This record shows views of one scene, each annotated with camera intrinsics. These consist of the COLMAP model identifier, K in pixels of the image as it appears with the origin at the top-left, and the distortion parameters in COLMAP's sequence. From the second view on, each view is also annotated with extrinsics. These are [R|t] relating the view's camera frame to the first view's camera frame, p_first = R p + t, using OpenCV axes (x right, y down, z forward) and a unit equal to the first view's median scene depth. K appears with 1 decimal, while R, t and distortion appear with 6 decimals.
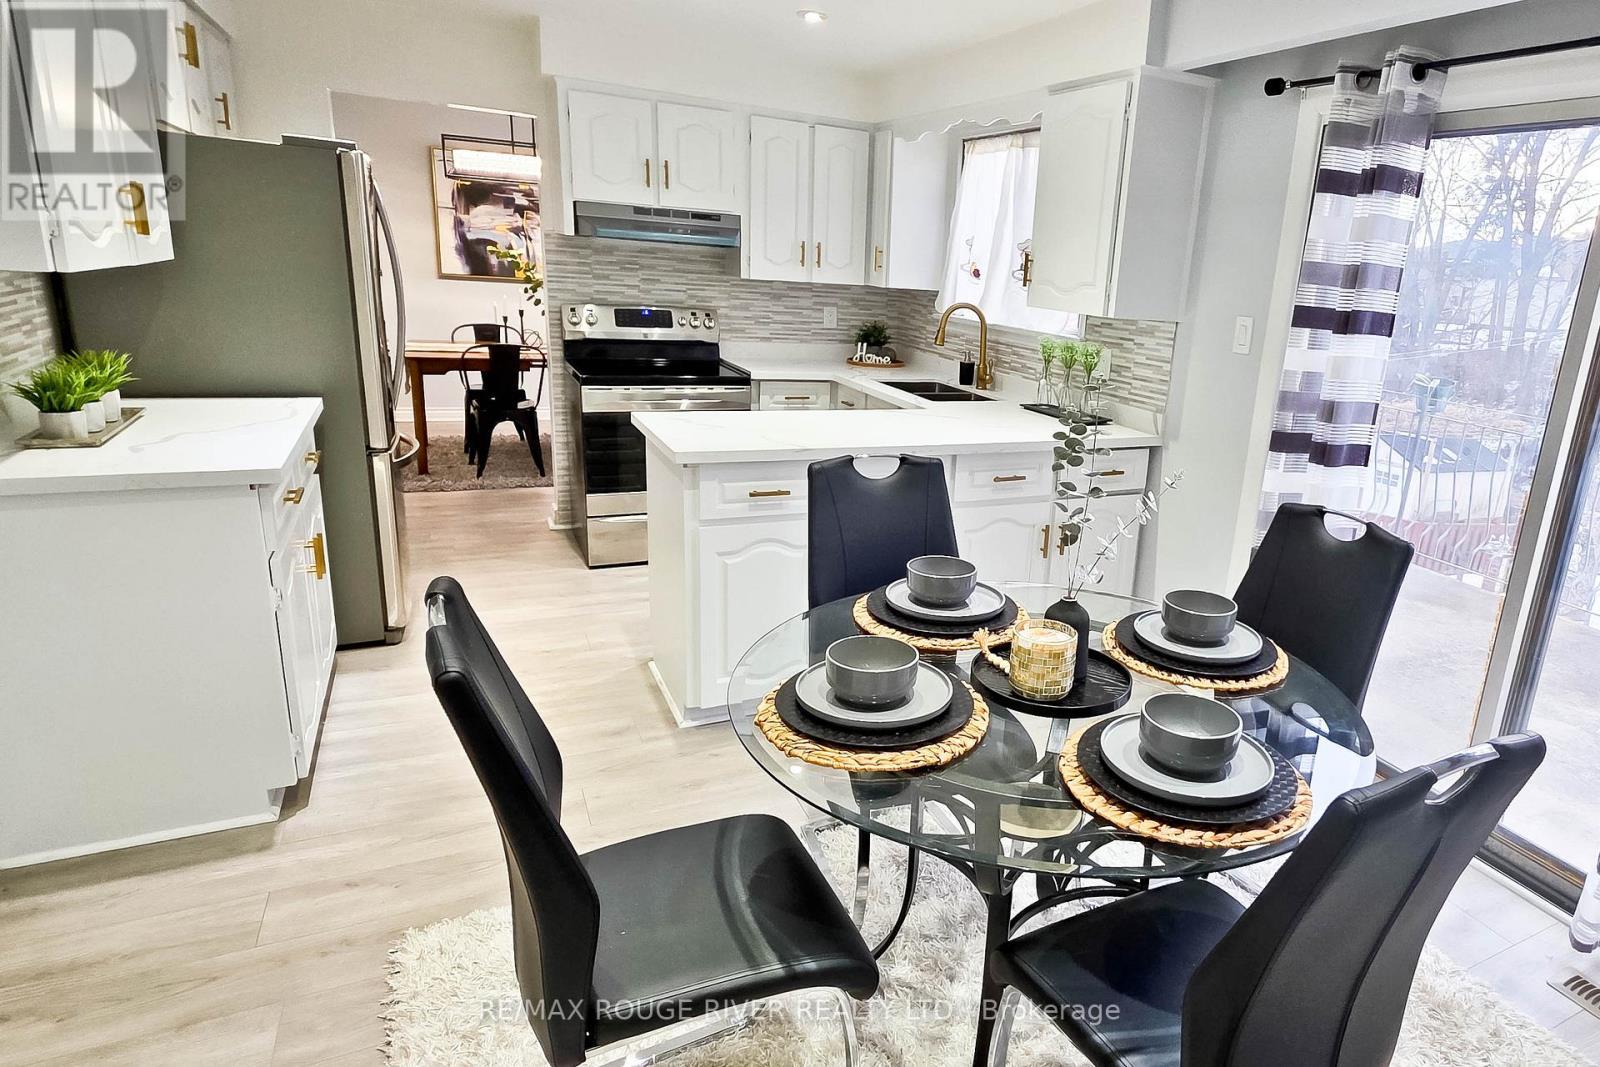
lens RADIAL K [[924.2, 0, 977.3], [0, 924.2, 527.2], [0, 0, 1]] dist [0.003067, 0.000583]
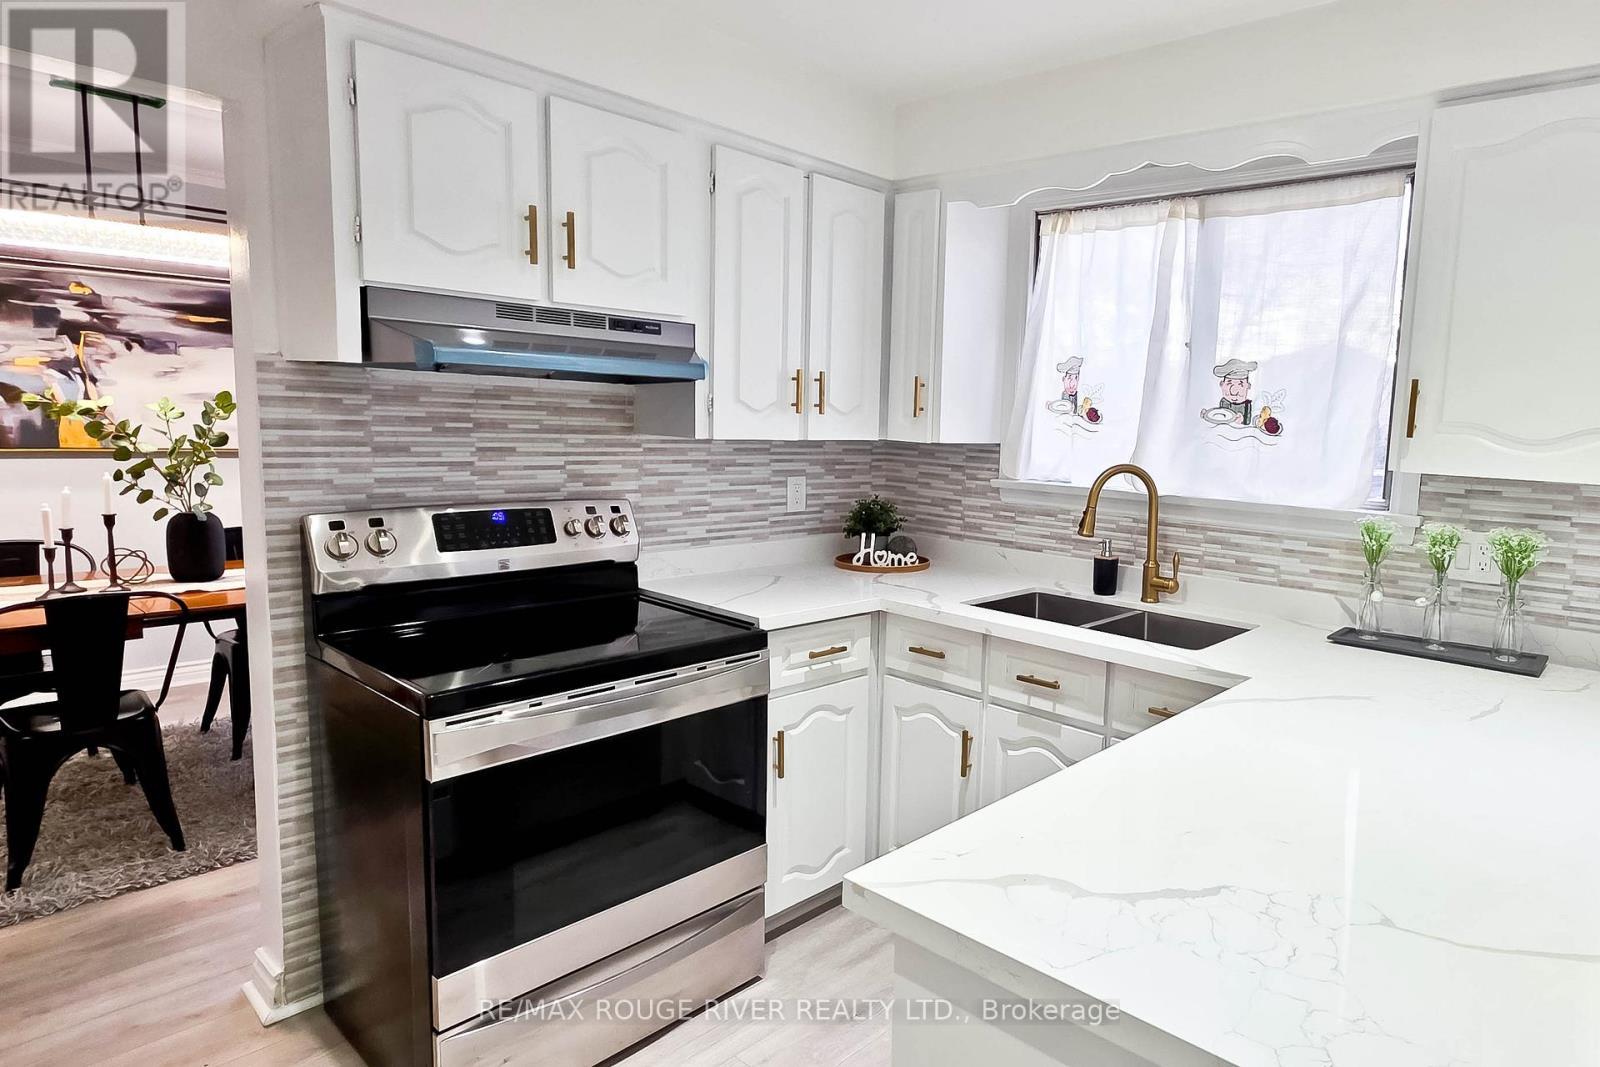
lens RADIAL K [[925.1, 0, 990.6], [0, 925.1, 523.6], [0, 0, 1]] dist [0.000744, -0.000078]
pose [[0.923761, -0.077747, 0.374994, -0.298126], [0.129177, 0.985048, -0.113987, -0.137523], [-0.360525, 0.153737, 0.919993, 0.453111]]
